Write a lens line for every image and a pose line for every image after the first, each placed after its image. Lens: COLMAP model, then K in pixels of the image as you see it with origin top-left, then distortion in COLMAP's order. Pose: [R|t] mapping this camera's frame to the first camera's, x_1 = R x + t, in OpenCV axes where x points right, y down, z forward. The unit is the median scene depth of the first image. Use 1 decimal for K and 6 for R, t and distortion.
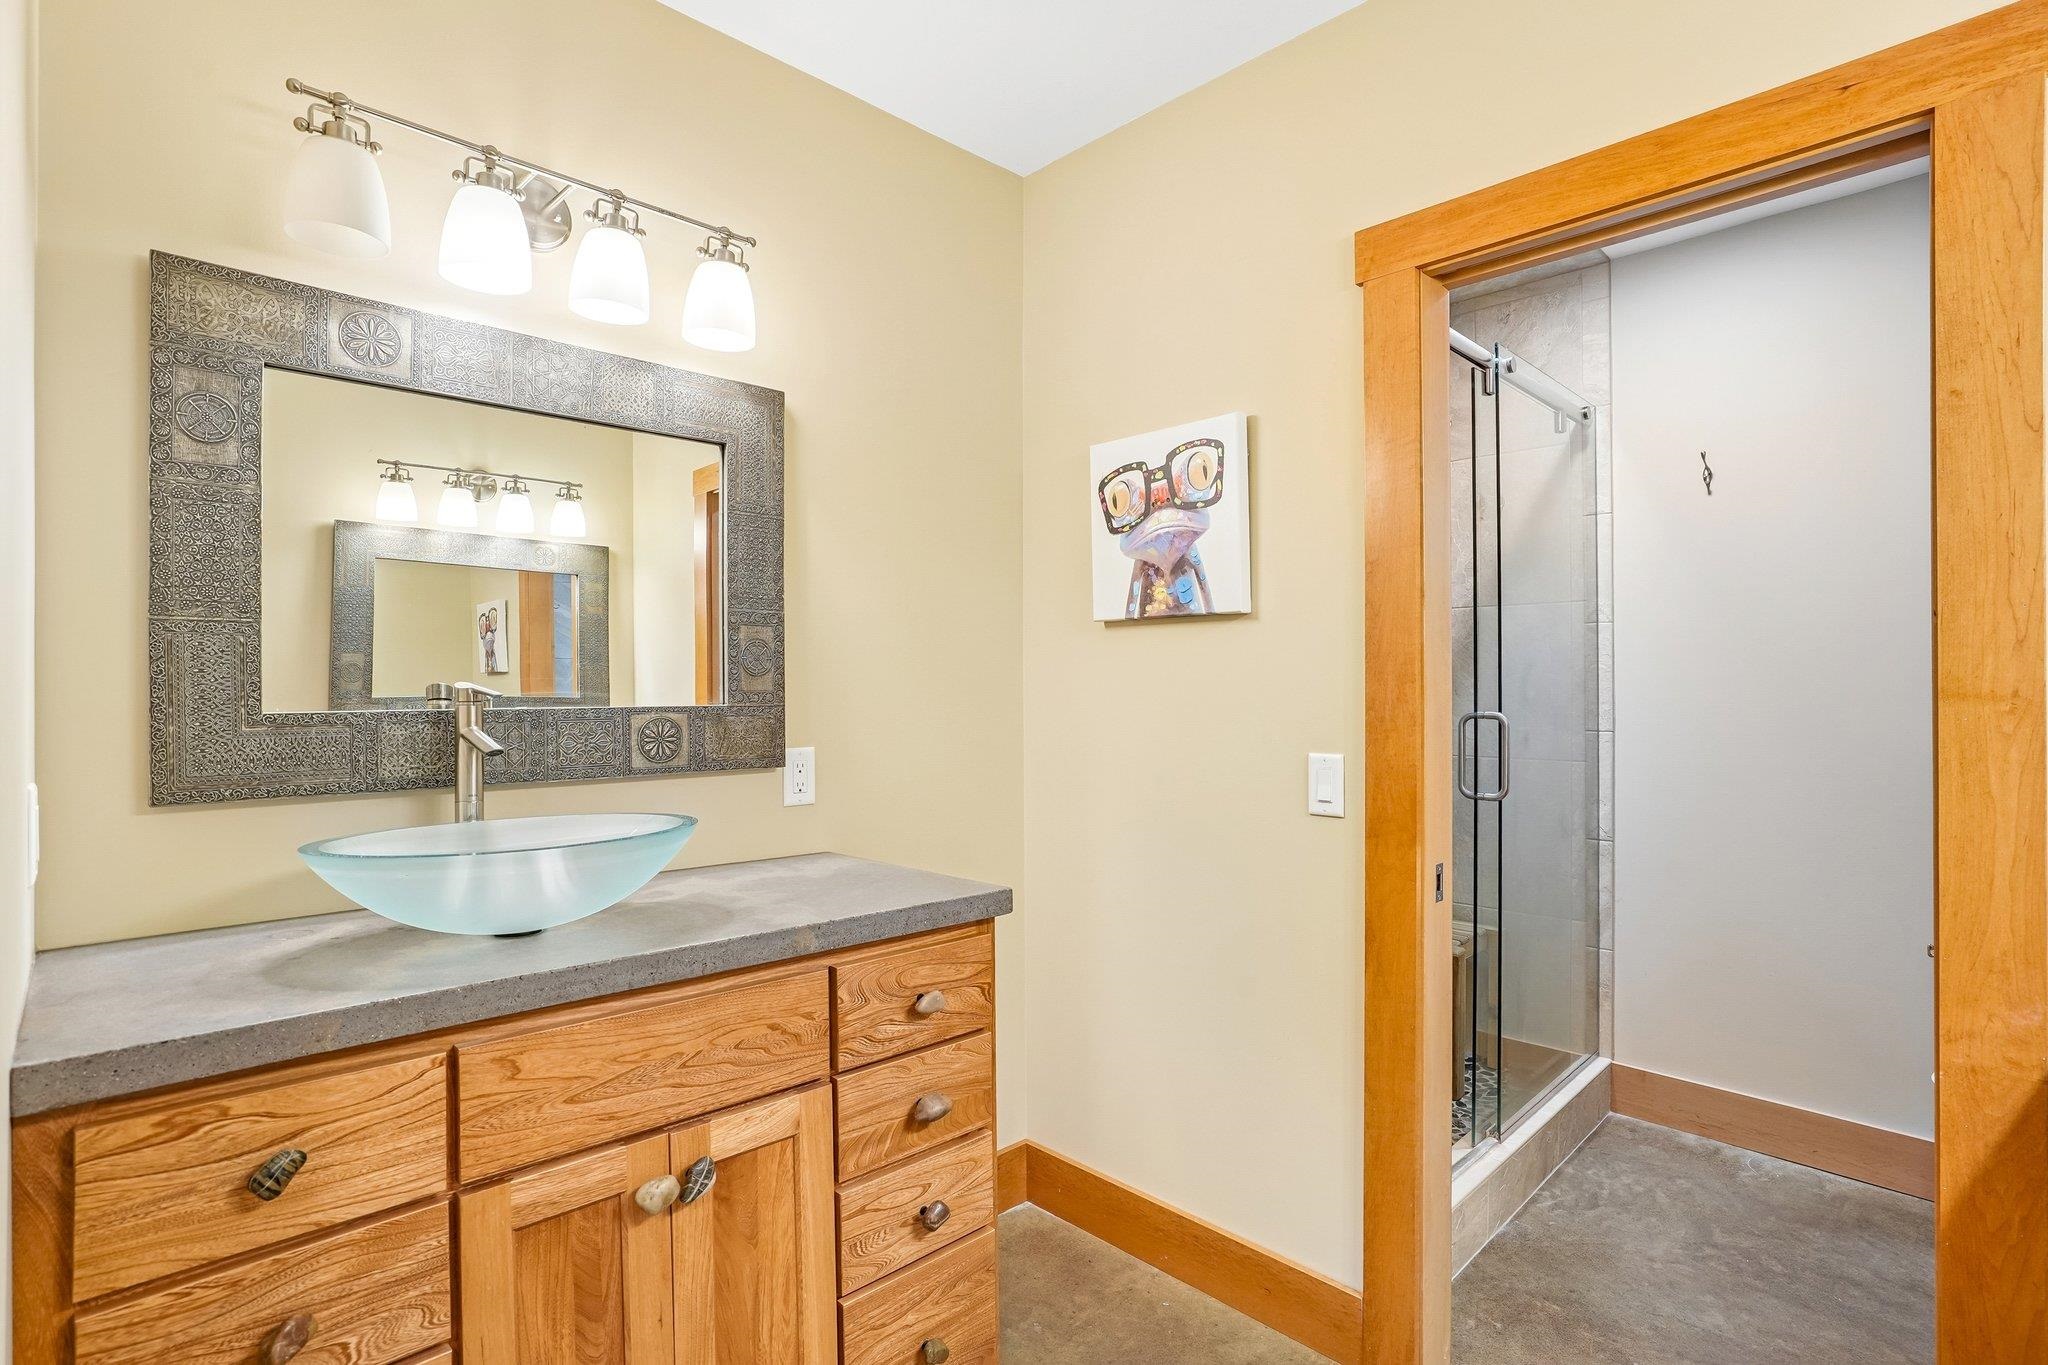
lens RADIAL K [[964.7, 0, 1033.4], [0, 964.7, 675.3], [0, 0, 1]] dist [-0.041112, 0.007032]
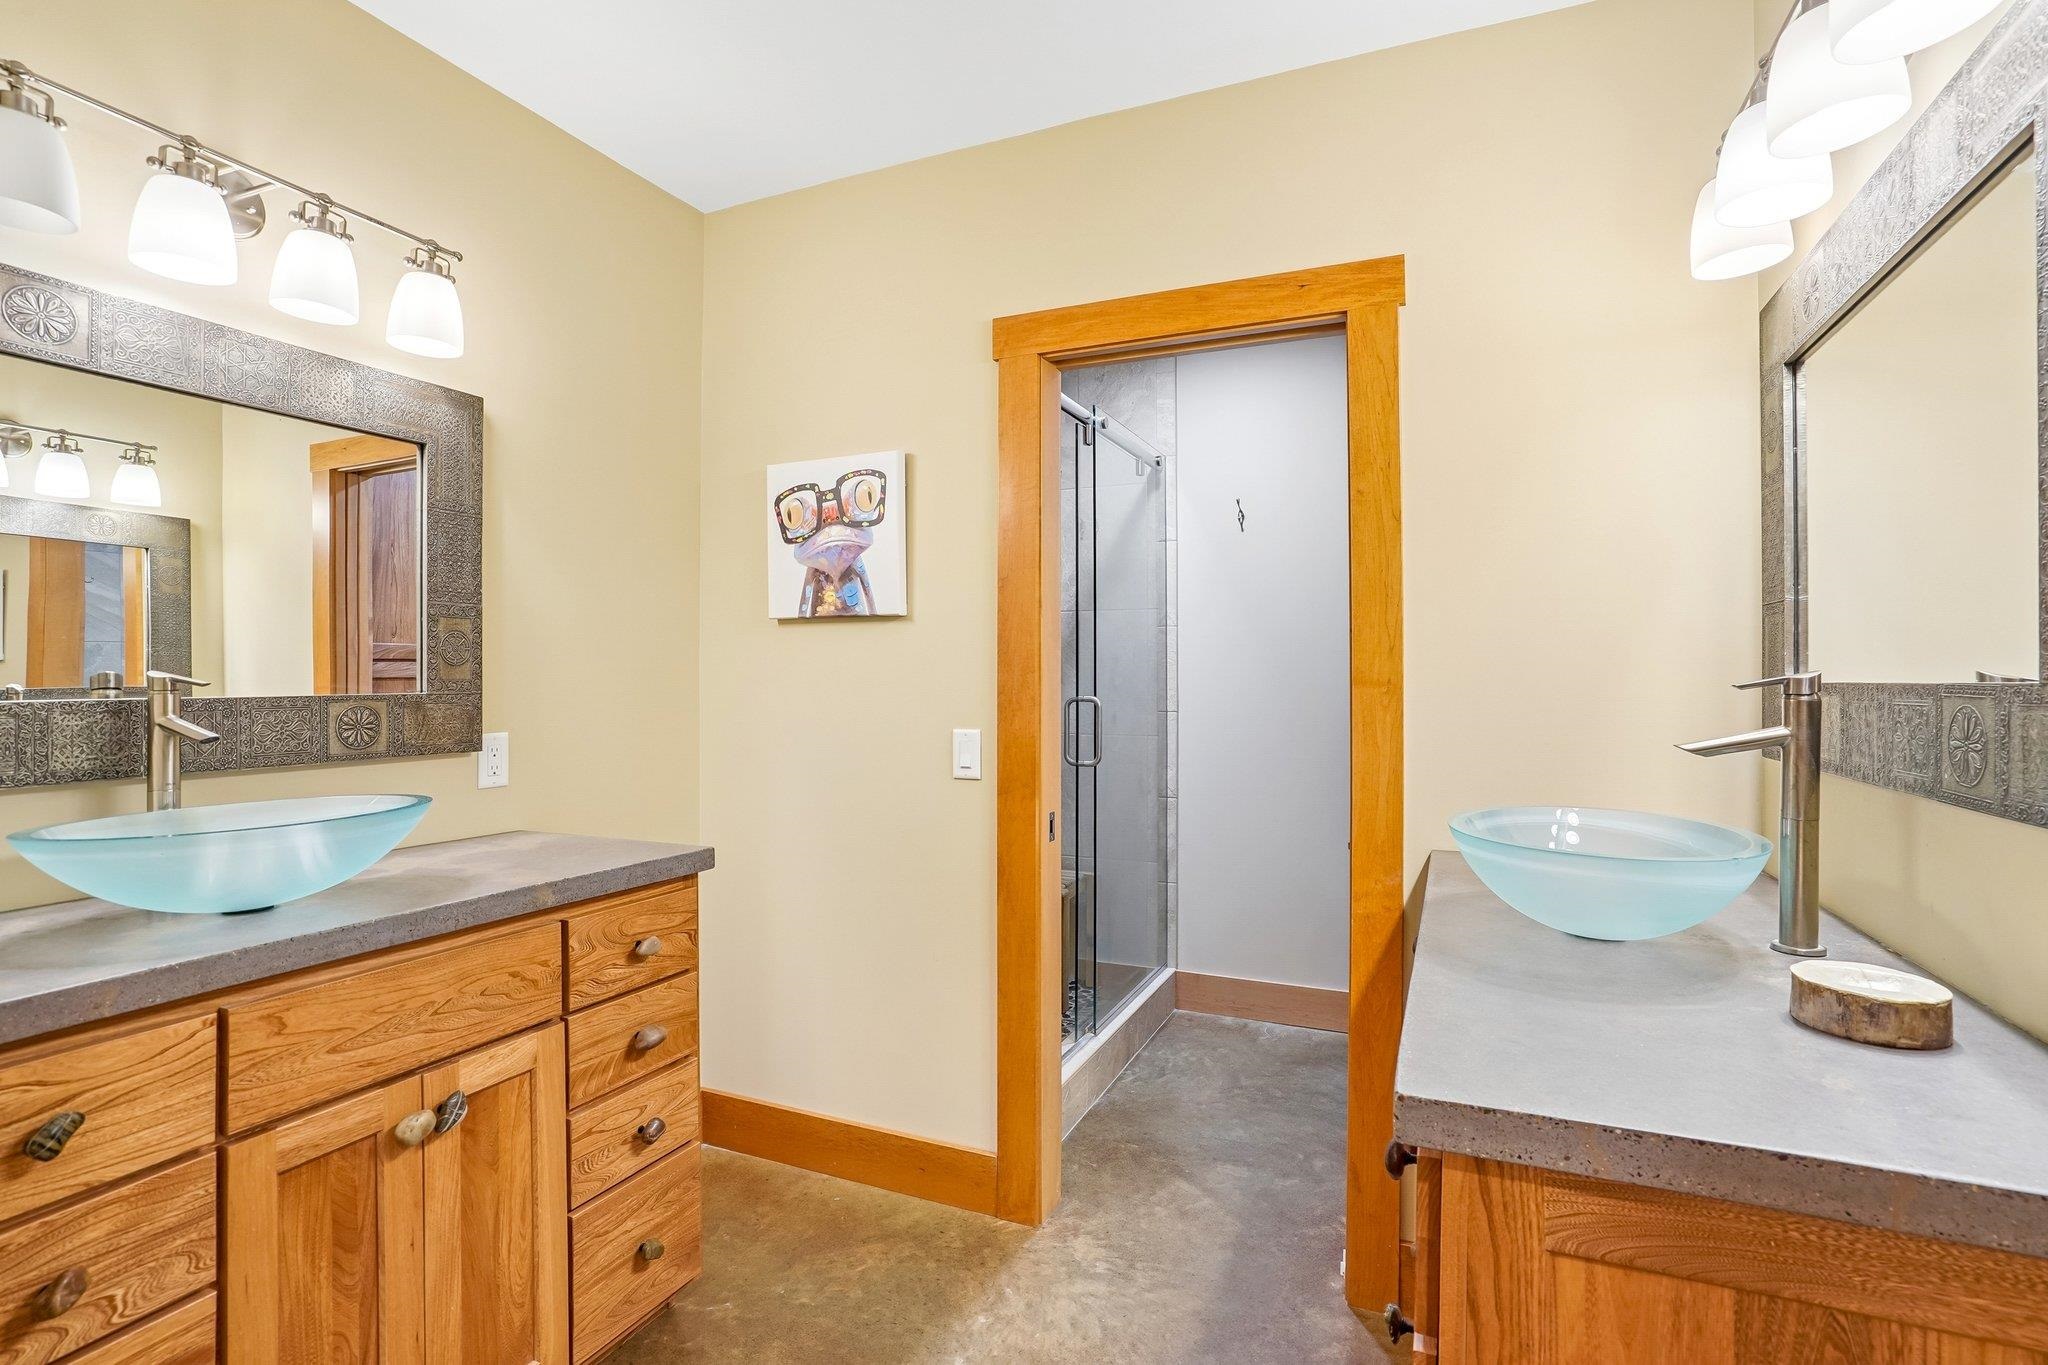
lens RADIAL K [[964.7, 0, 1026.2], [0, 964.7, 668.8], [0, 0, 1]] dist [-0.041112, 0.007032]
pose [[0.928259, 0.003042, 0.371923, -0.104637], [-0.004891, 0.999980, 0.004029, -0.003455], [-0.371903, -0.005559, 0.928255, -0.226027]]
